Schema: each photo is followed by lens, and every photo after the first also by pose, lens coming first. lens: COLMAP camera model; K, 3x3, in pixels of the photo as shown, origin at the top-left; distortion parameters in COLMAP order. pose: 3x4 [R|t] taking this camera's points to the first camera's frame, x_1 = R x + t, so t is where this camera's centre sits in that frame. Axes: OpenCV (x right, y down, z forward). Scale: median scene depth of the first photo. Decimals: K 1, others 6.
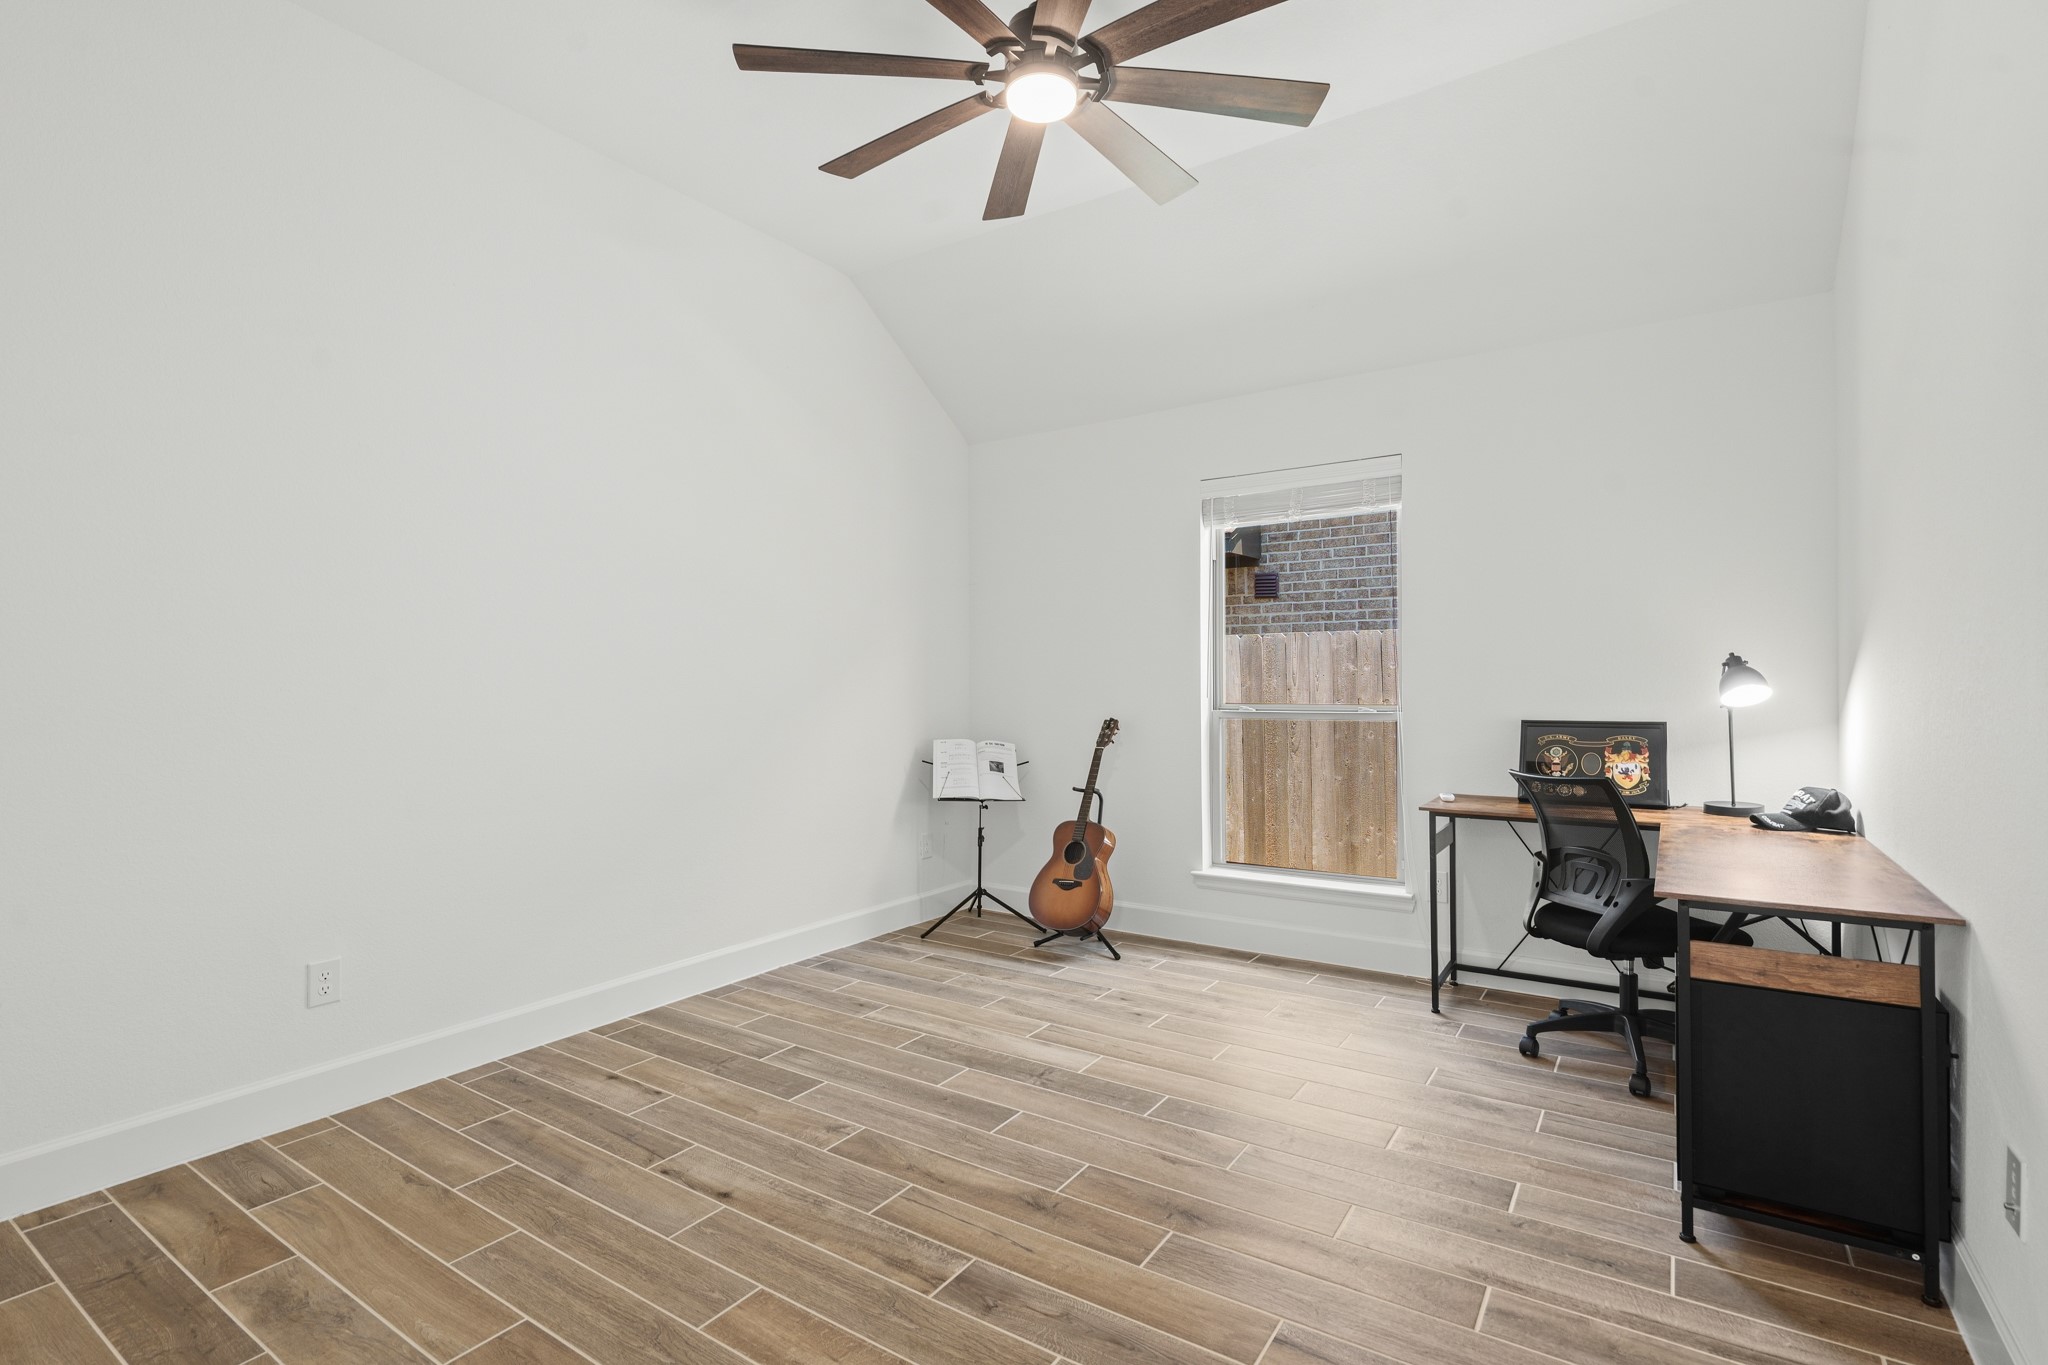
lens RADIAL K [[958.1, 0, 1028.7], [0, 958.1, 660.8], [0, 0, 1]] dist [-0.004446, 0.000381]
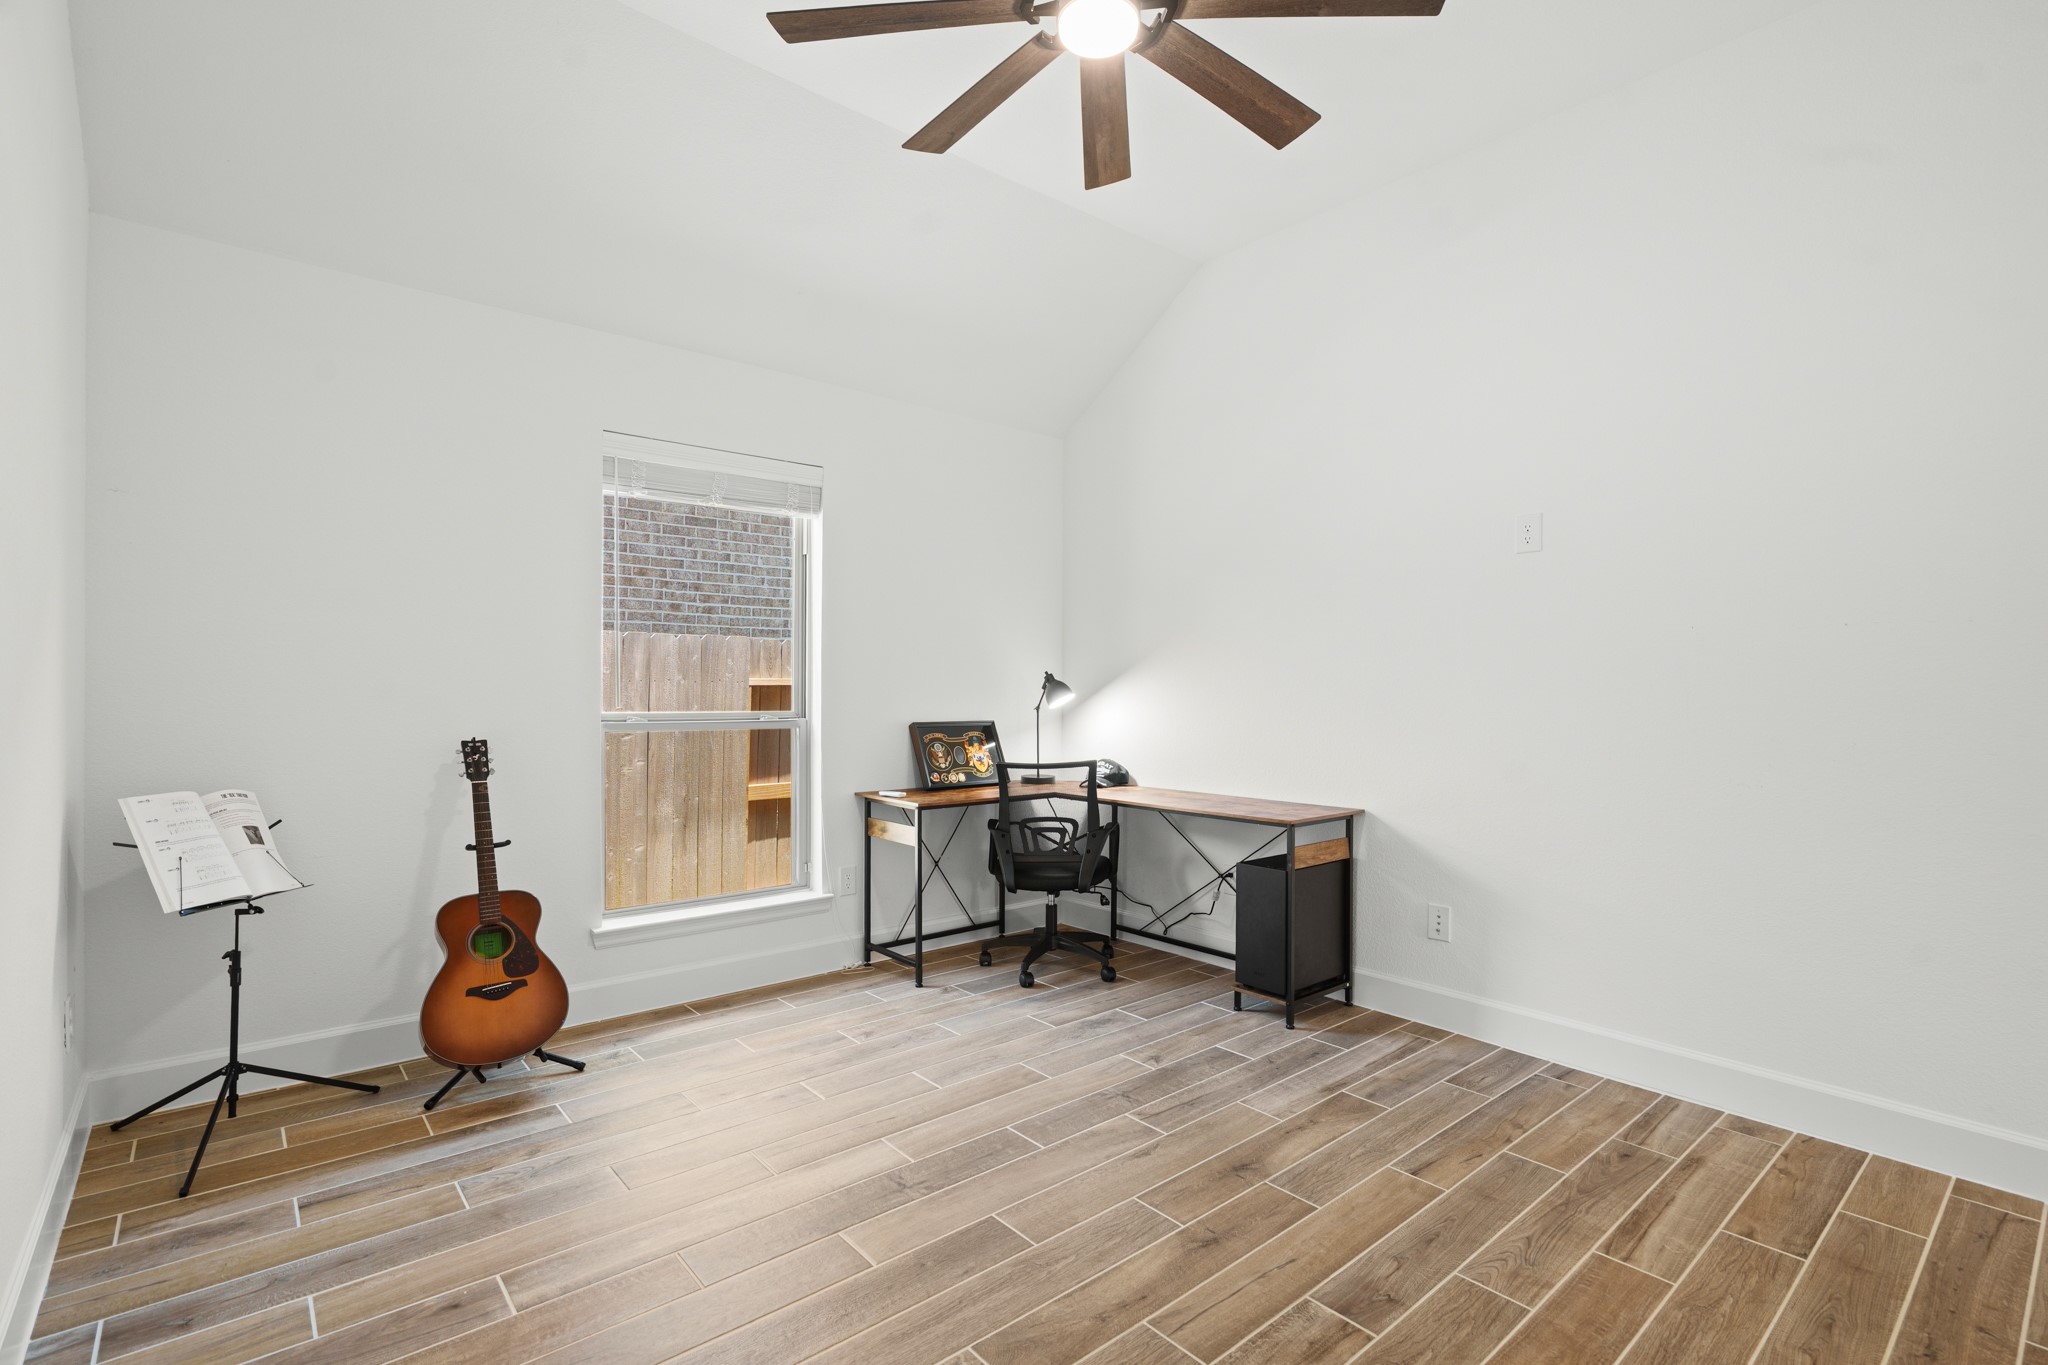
lens RADIAL K [[940.2, 0, 1021.2], [0, 940.2, 675.5], [0, 0, 1]] dist [-0.003910, 0.000772]
pose [[0.280494, 0.022024, 0.959603, -0.579563], [-0.030122, 0.999446, -0.014133, 0.017225], [-0.959383, -0.024941, 0.281002, 0.570510]]
